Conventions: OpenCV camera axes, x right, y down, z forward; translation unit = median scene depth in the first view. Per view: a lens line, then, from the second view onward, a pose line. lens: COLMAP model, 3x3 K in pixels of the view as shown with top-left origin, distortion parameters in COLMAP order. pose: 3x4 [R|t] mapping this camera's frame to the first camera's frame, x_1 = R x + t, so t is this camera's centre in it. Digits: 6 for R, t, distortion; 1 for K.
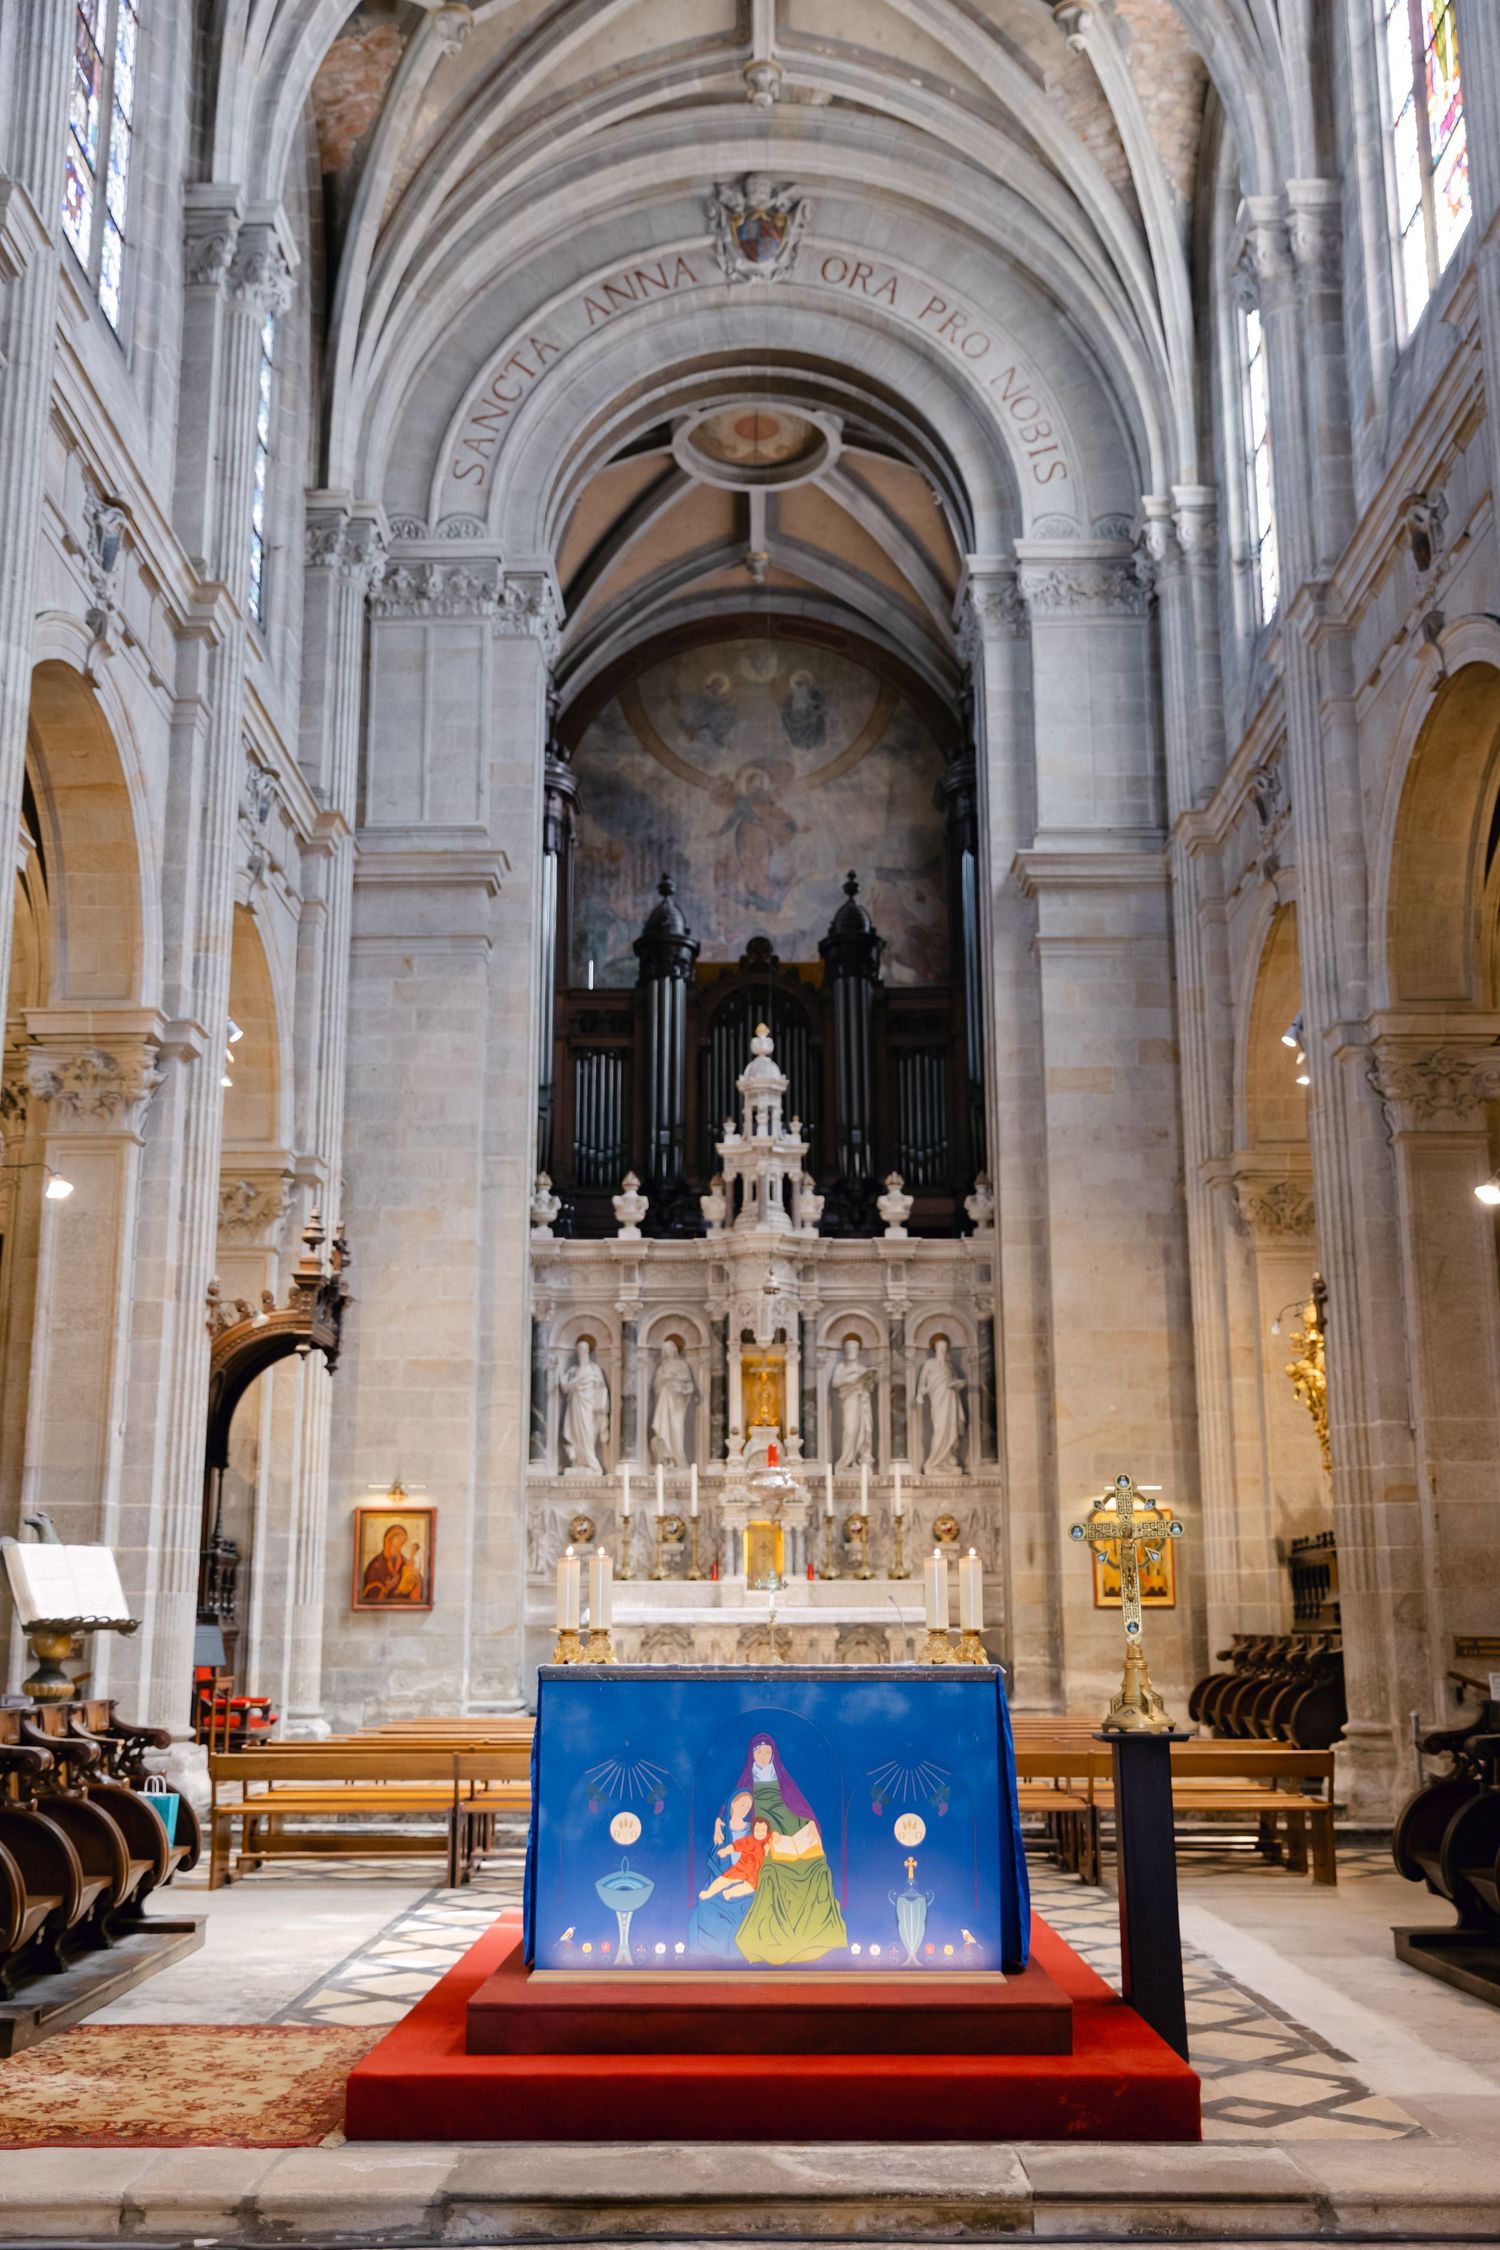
lens RADIAL K [[2192.5, 0, 750.0], [0, 2192.5, 1125.0], [0, 0, 1]] dist [0.005818, -0.005539]
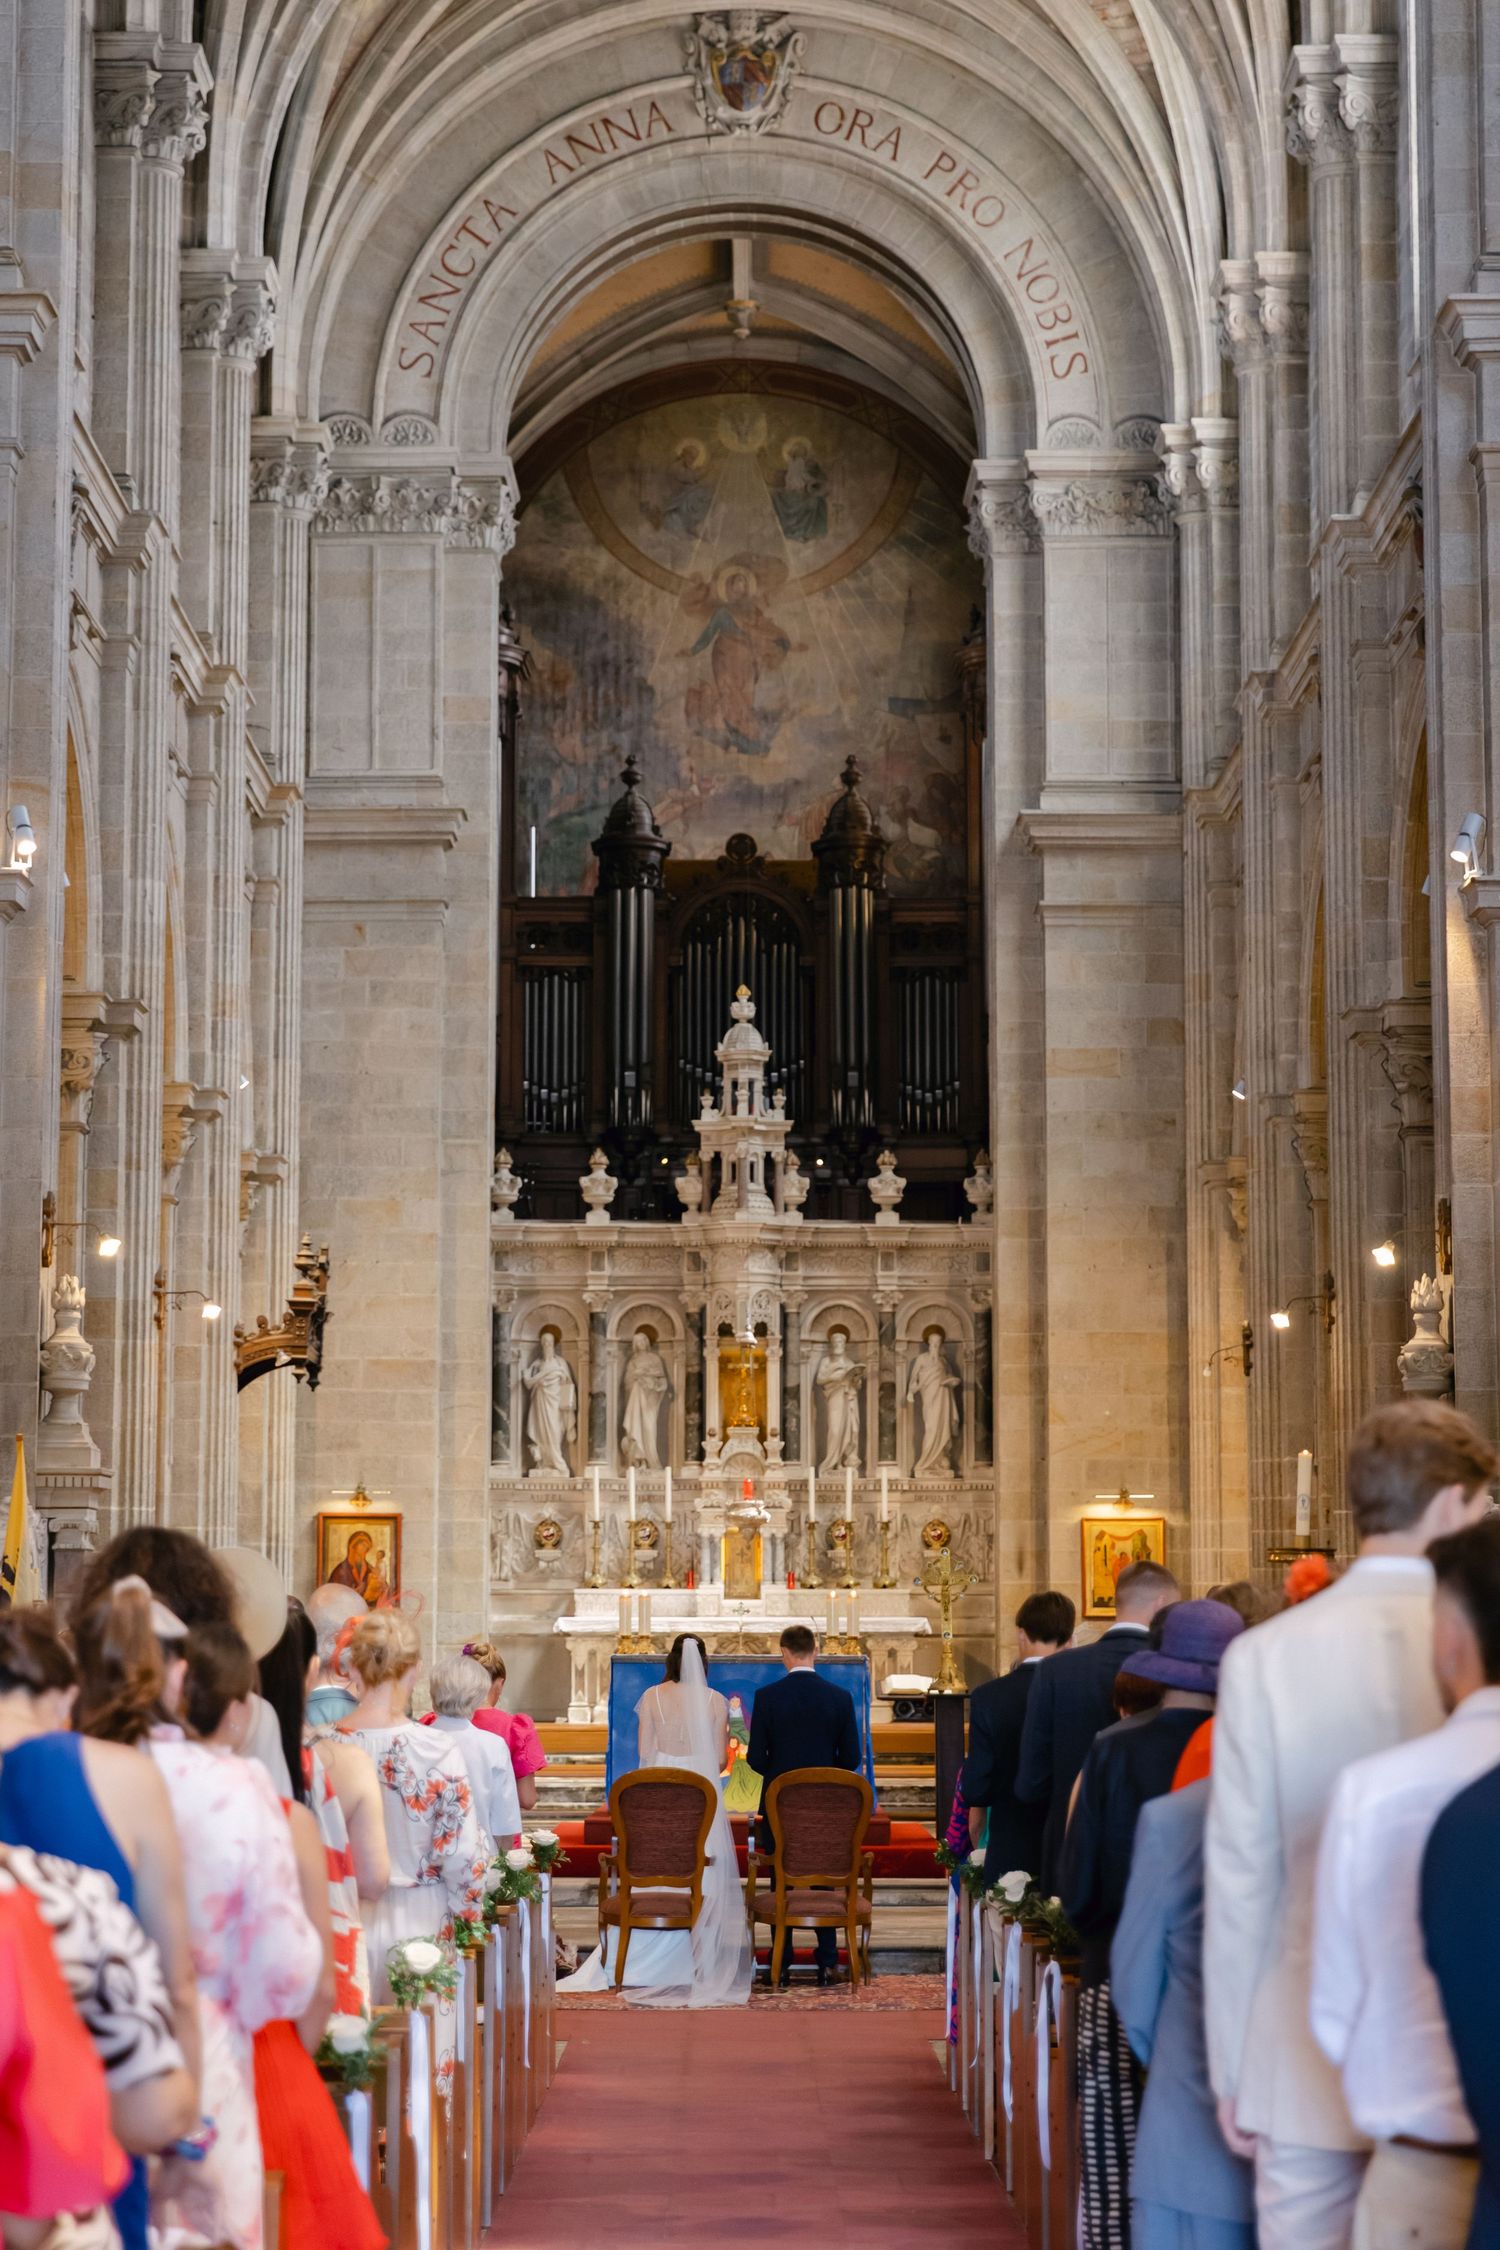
lens RADIAL K [[4377.8, 0, 750.0], [0, 4377.8, 1125.0], [0, 0, 1]] dist [0.031875, -1.564223]
pose [[0.999978, 0.003999, 0.005233, -0.000880], [-0.004537, 0.994211, 0.107350, -0.187228], [-0.004774, -0.107371, 0.994208, -0.826763]]
